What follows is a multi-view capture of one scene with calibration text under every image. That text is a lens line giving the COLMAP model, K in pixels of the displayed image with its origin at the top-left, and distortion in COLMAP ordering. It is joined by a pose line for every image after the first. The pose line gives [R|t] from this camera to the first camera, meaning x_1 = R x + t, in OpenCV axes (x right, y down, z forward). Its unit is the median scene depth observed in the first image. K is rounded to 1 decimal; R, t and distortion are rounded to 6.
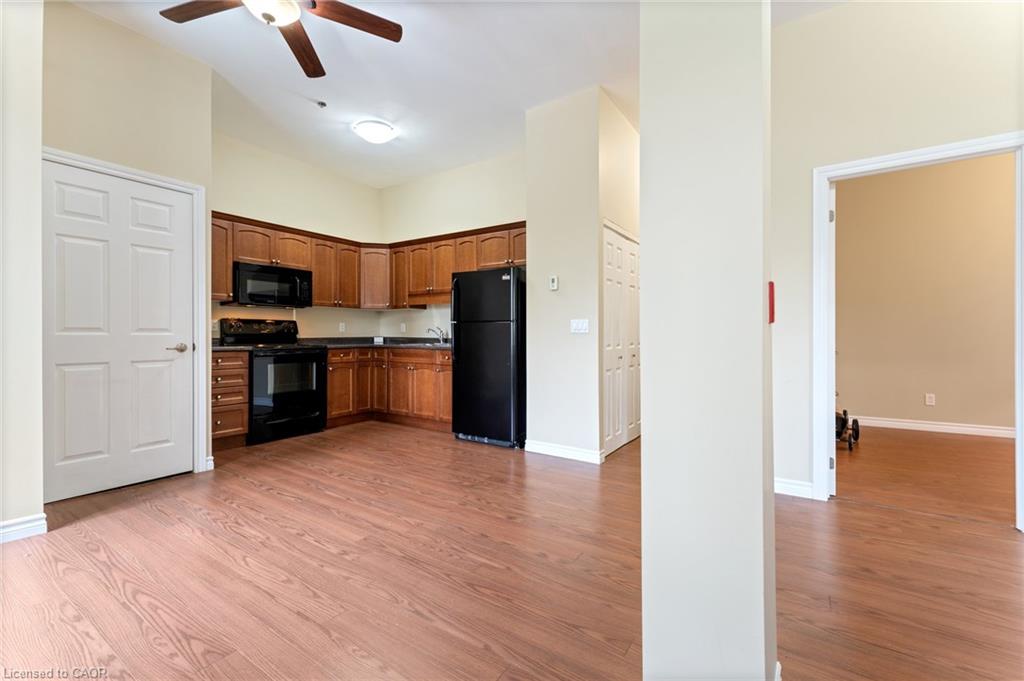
lens RADIAL K [[436.0, 0, 517.9], [0, 436.0, 335.7], [0, 0, 1]] dist [-0.000521, 0.001704]
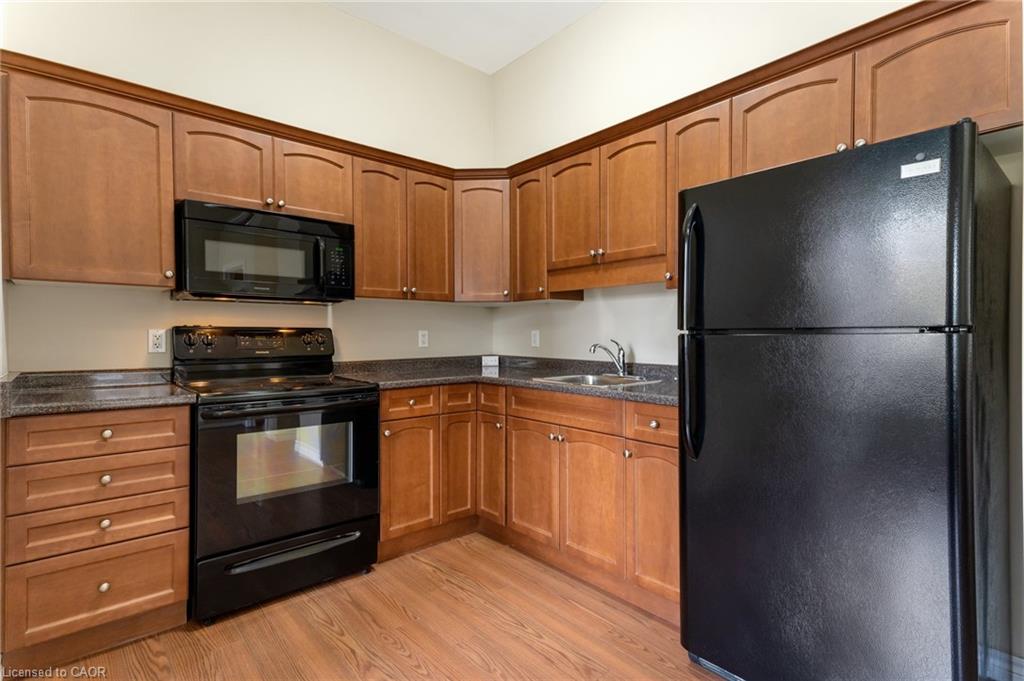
lens RADIAL K [[506.6, 0, 511.5], [0, 506.6, 340.7], [0, 0, 1]] dist [0.023581, -0.003101]
pose [[0.959625, -0.000877, -0.281282, -0.152815], [0.003197, 0.999965, 0.007791, -0.025129], [0.281265, -0.008376, 0.959593, 0.524313]]
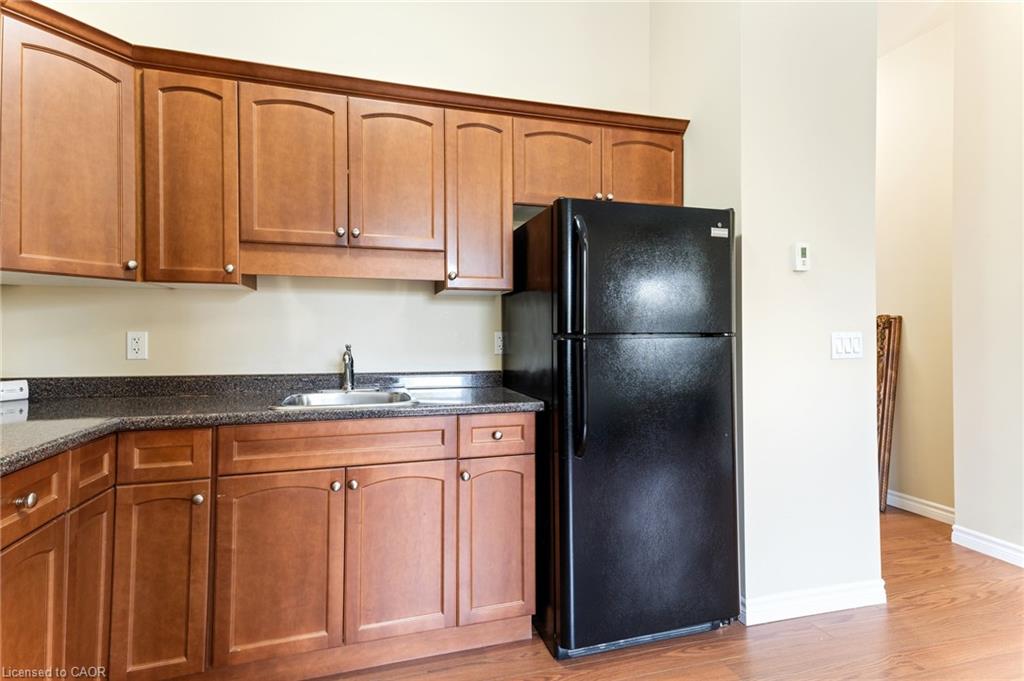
lens RADIAL K [[506.6, 0, 514.3], [0, 506.6, 332.7], [0, 0, 1]] dist [0.023581, -0.003101]
pose [[0.649232, 0.003260, 0.760583, -0.450570], [0.007526, 0.999914, -0.010710, -0.026403], [-0.760553, 0.012677, 0.649152, 0.700164]]
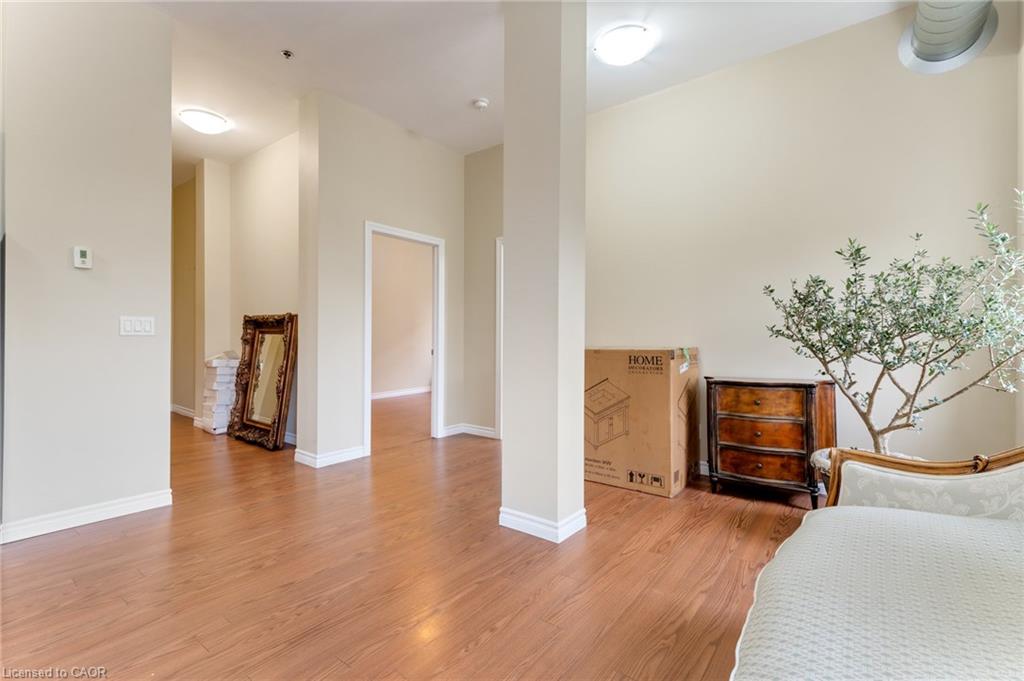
lens RADIAL K [[436.0, 0, 521.7], [0, 436.0, 345.0], [0, 0, 1]] dist [-0.000521, 0.001704]
pose [[0.058108, -0.008696, 0.998272, -0.421857], [-0.005514, 0.999944, 0.009031, -0.001014], [-0.998295, -0.006029, 0.058057, 0.250837]]
